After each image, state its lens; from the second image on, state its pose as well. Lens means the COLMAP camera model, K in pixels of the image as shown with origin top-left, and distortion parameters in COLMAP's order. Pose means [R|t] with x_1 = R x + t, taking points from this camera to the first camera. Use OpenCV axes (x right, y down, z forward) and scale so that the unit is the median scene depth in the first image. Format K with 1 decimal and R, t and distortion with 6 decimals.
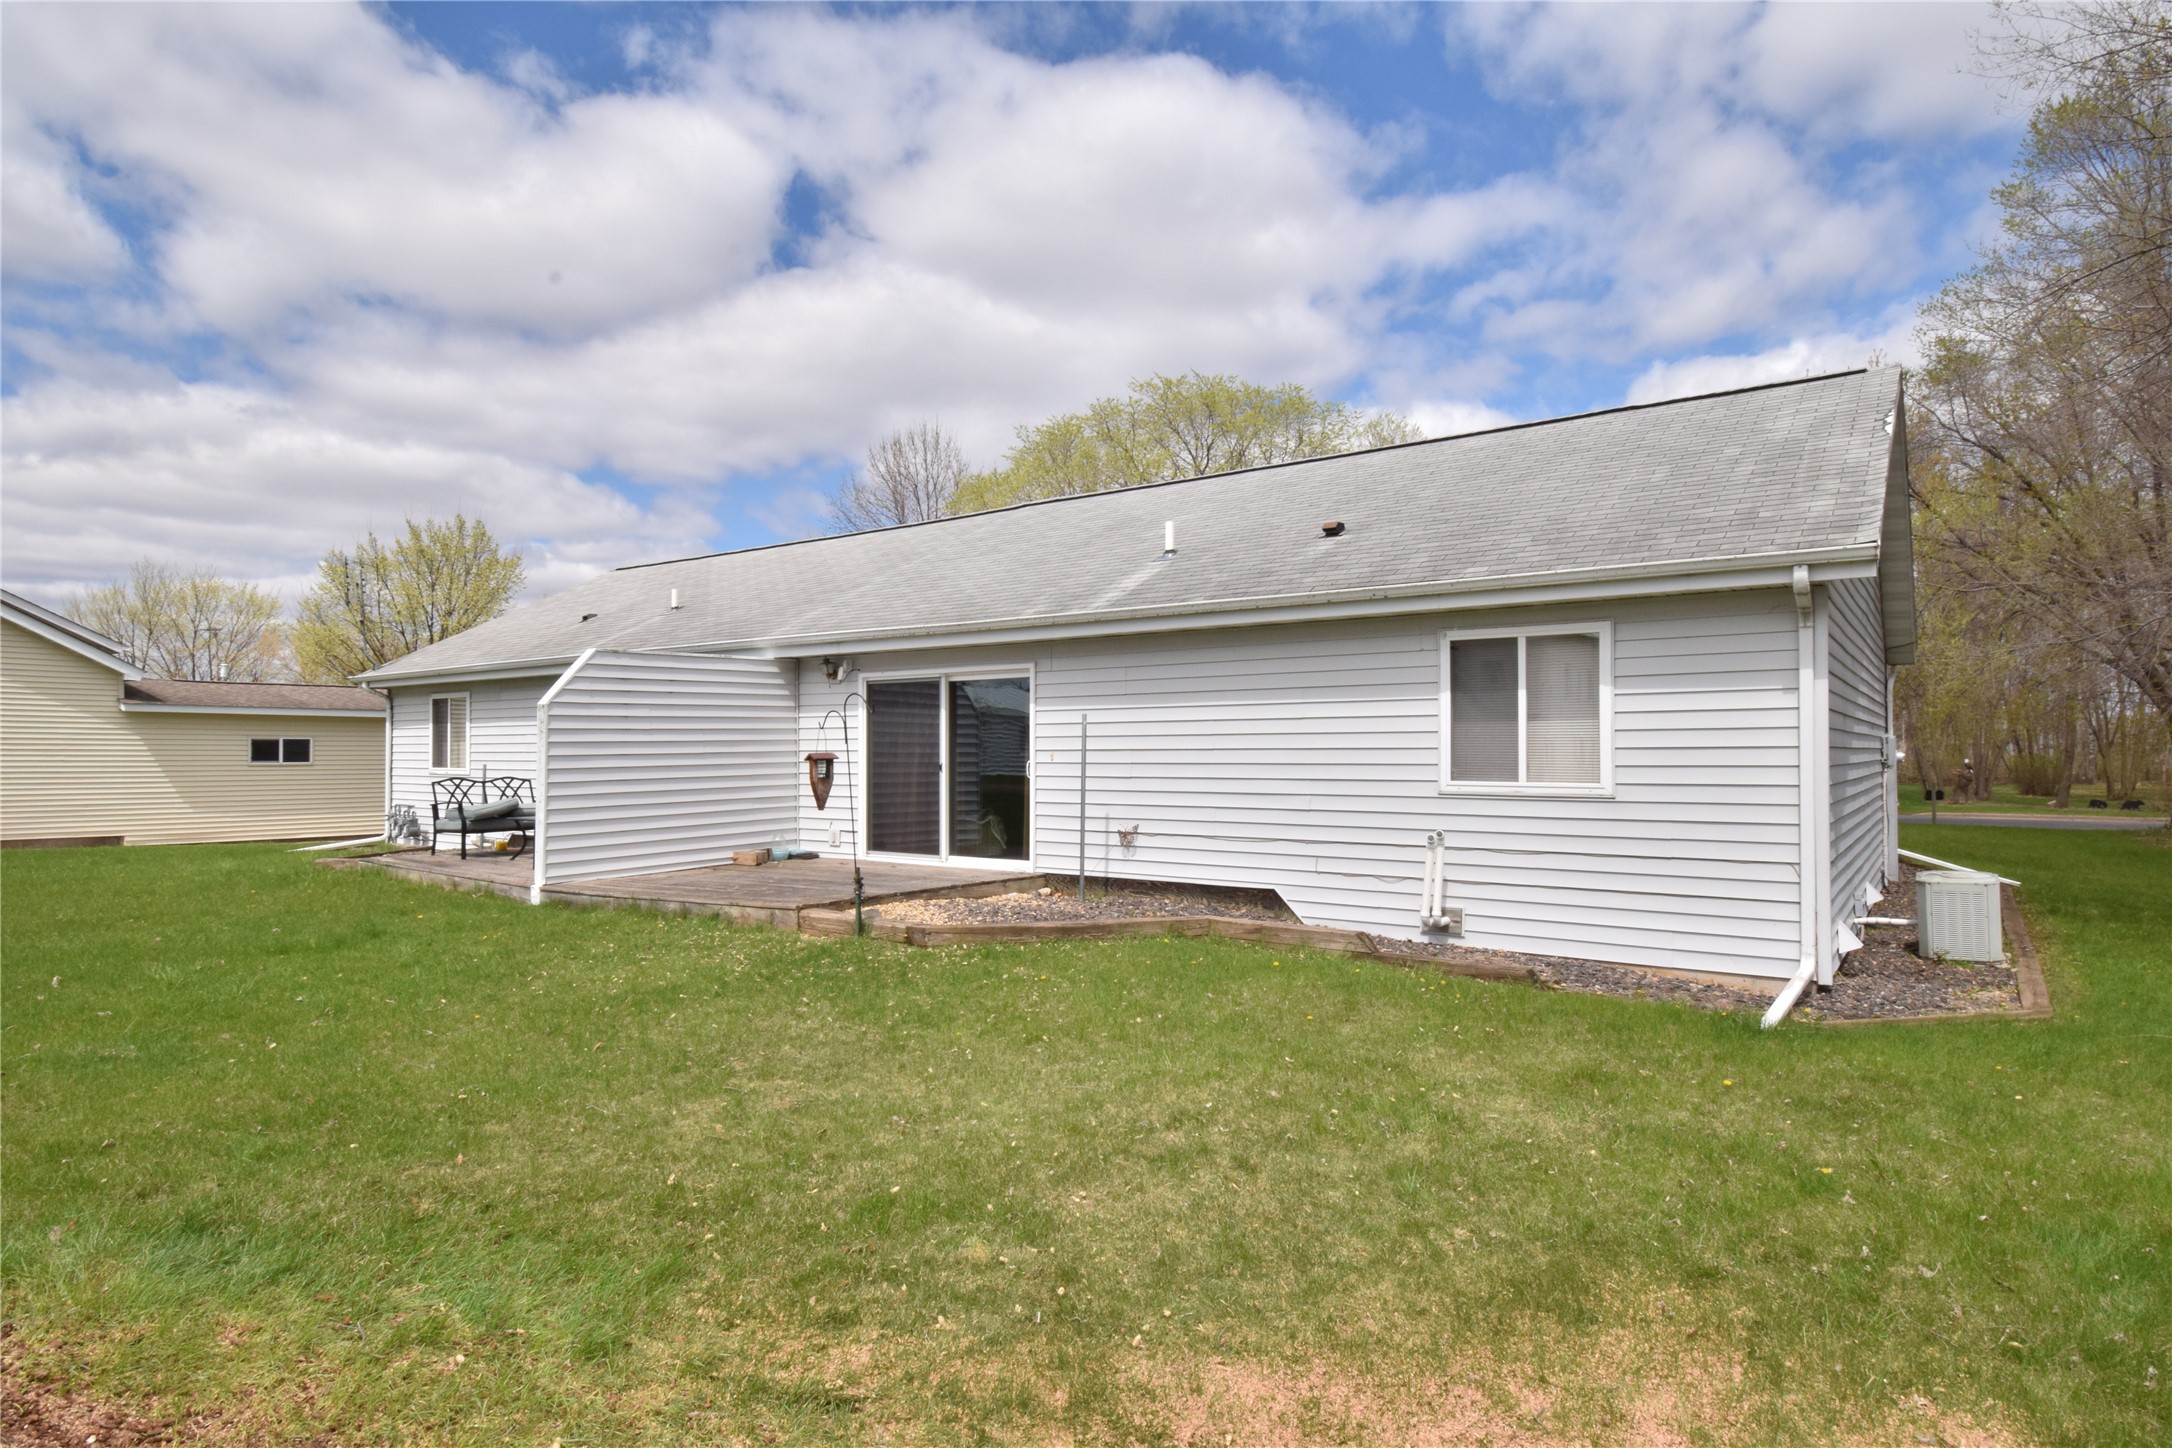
lens RADIAL K [[1166.5, 0, 1128.3], [0, 1166.5, 710.7], [0, 0, 1]] dist [0.000108, 0.000439]
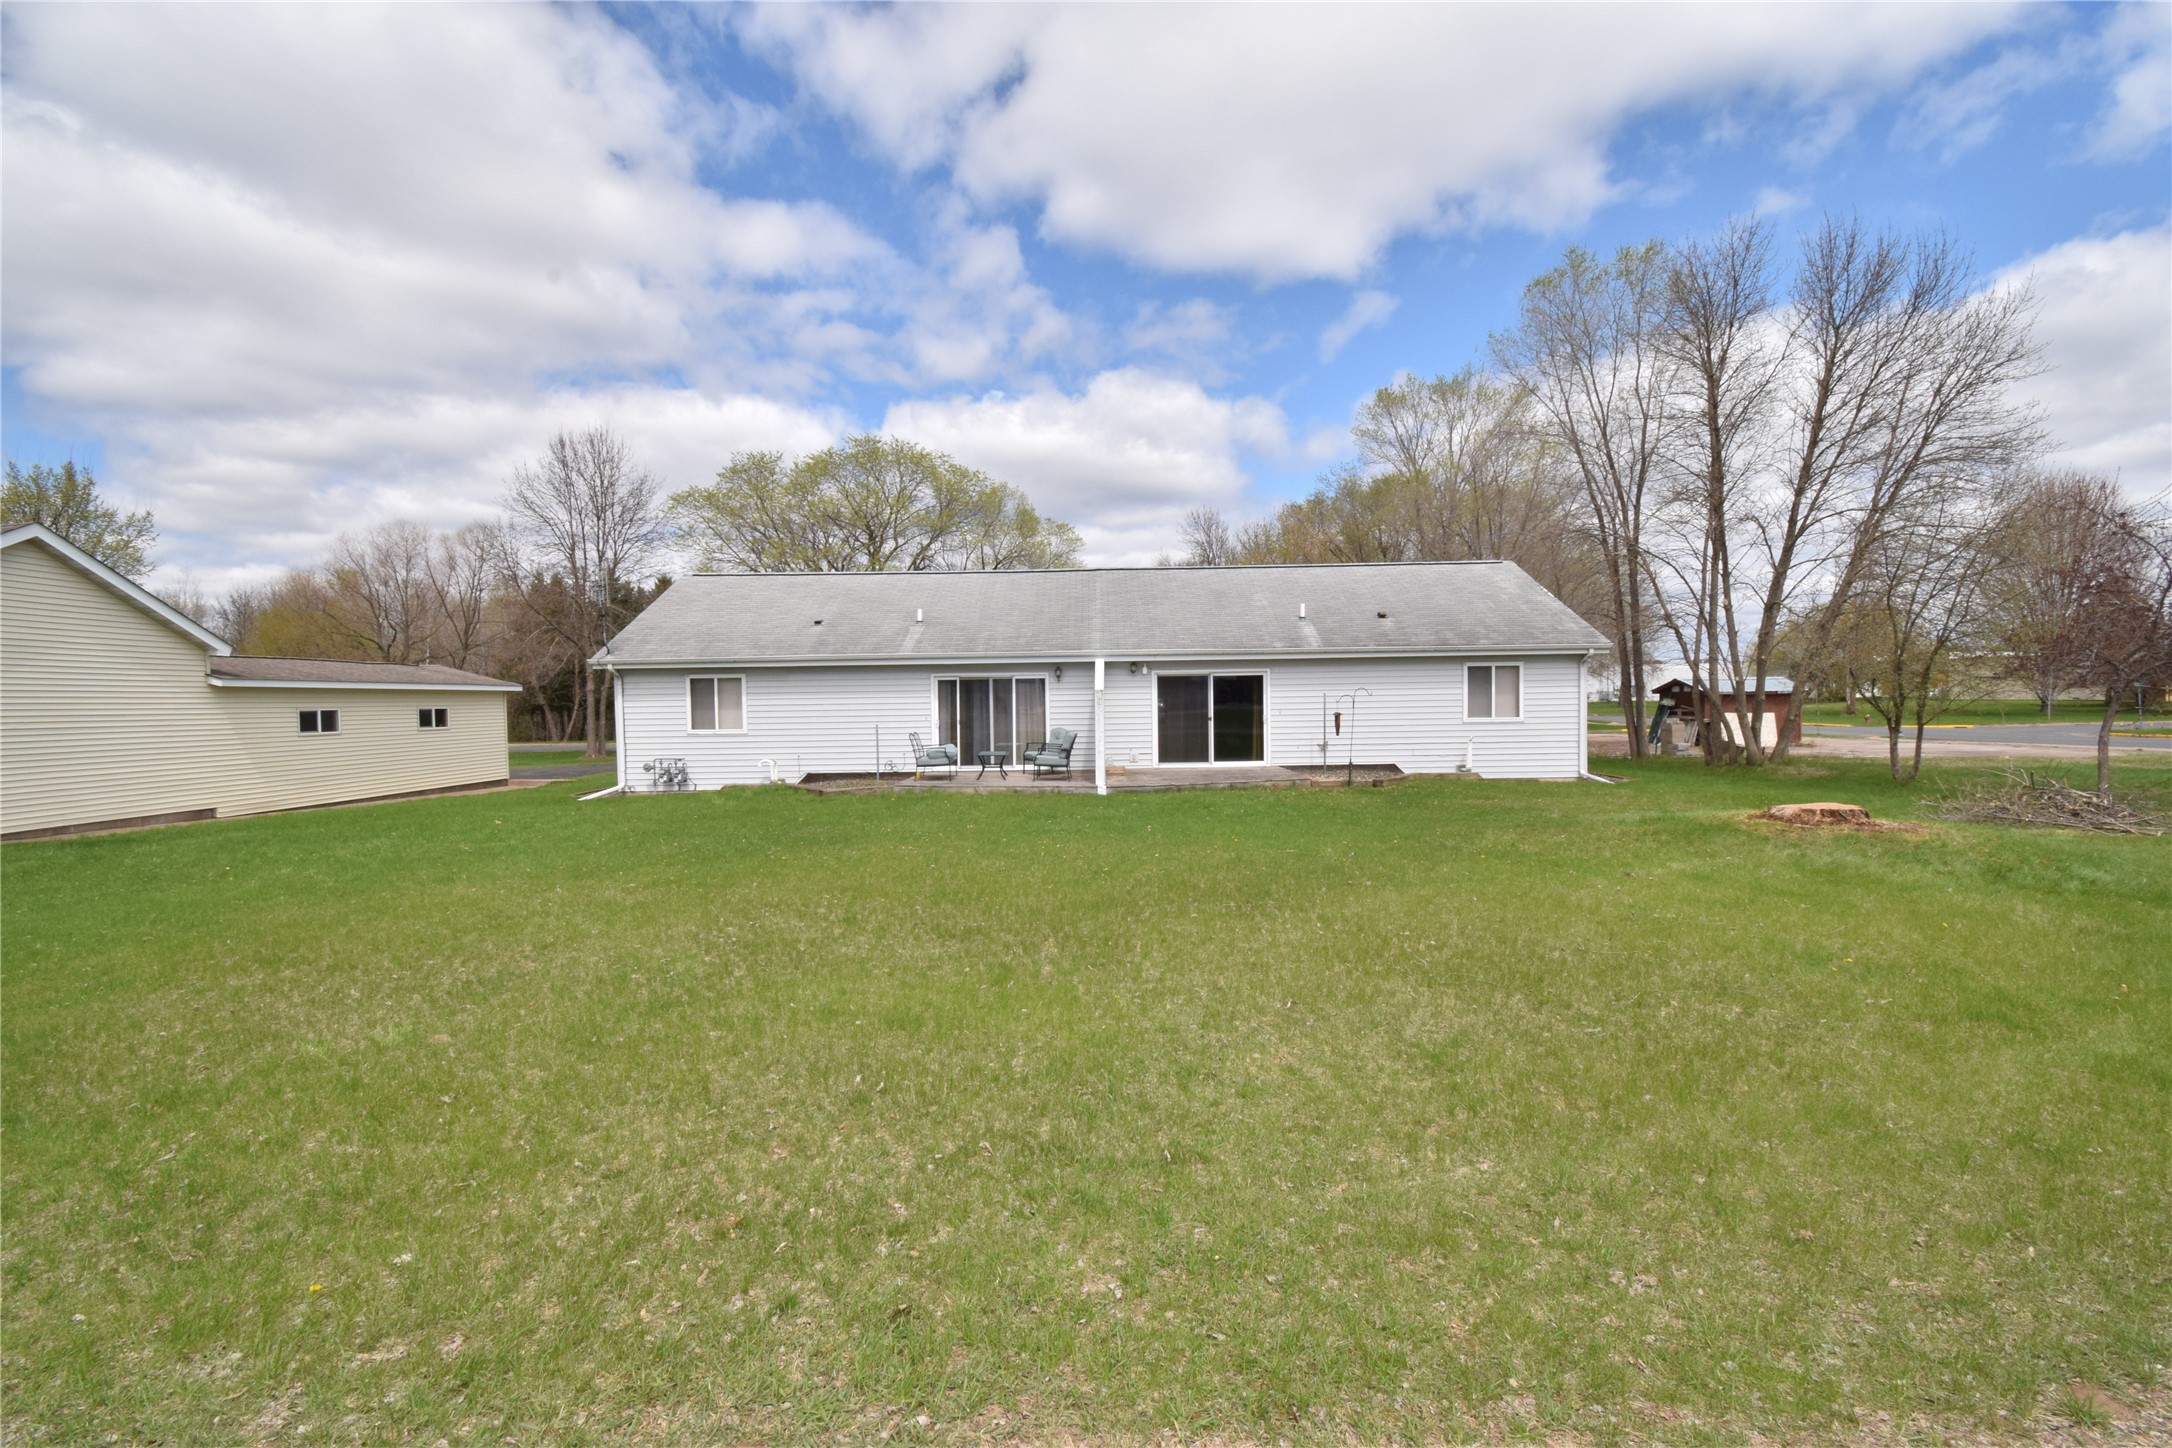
lens RADIAL K [[989.1, 0, 1090.4], [0, 989.1, 735.3], [0, 0, 1]] dist [0.009843, -0.000543]
pose [[0.819374, -0.034821, 0.572201, -1.254140], [-0.006086, 0.997569, 0.069422, -0.038581], [-0.573227, -0.060364, 0.817170, -0.272579]]
